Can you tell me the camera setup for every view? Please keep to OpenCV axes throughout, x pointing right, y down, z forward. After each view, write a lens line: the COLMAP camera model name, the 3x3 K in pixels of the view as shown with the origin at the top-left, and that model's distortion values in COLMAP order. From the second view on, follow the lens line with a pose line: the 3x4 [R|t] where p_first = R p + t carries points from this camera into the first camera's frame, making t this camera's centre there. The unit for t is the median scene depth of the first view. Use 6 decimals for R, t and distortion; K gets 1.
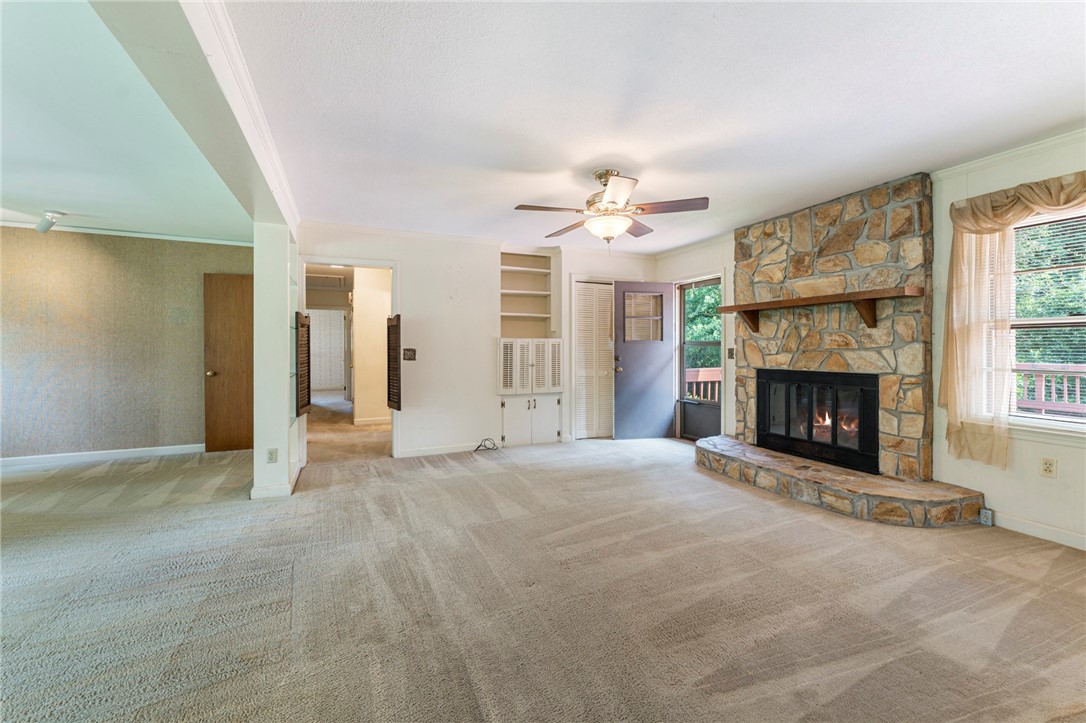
lens RADIAL K [[437.2, 0, 540.3], [0, 437.2, 350.8], [0, 0, 1]] dist [0.002230, -0.000424]
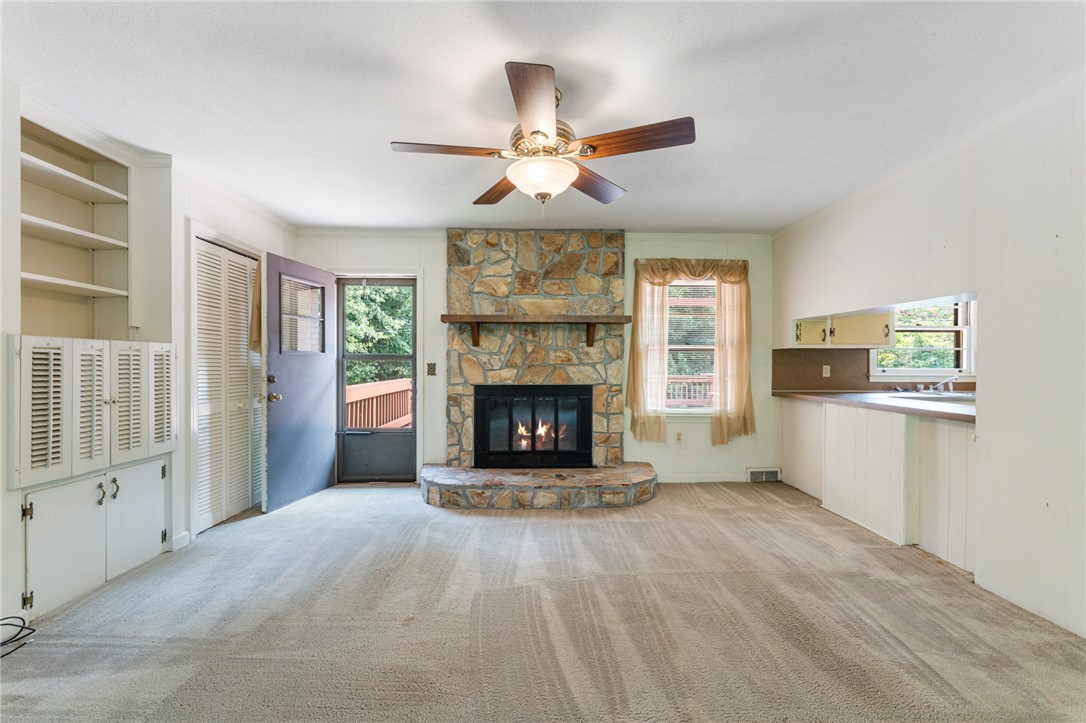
lens RADIAL K [[437.2, 0, 543.6], [0, 437.2, 367.7], [0, 0, 1]] dist [0.002230, -0.000424]
pose [[0.374898, -0.009137, 0.927021, -0.335771], [0.003059, 0.999958, 0.008618, -0.004471], [-0.927061, -0.000395, 0.374911, 0.554956]]
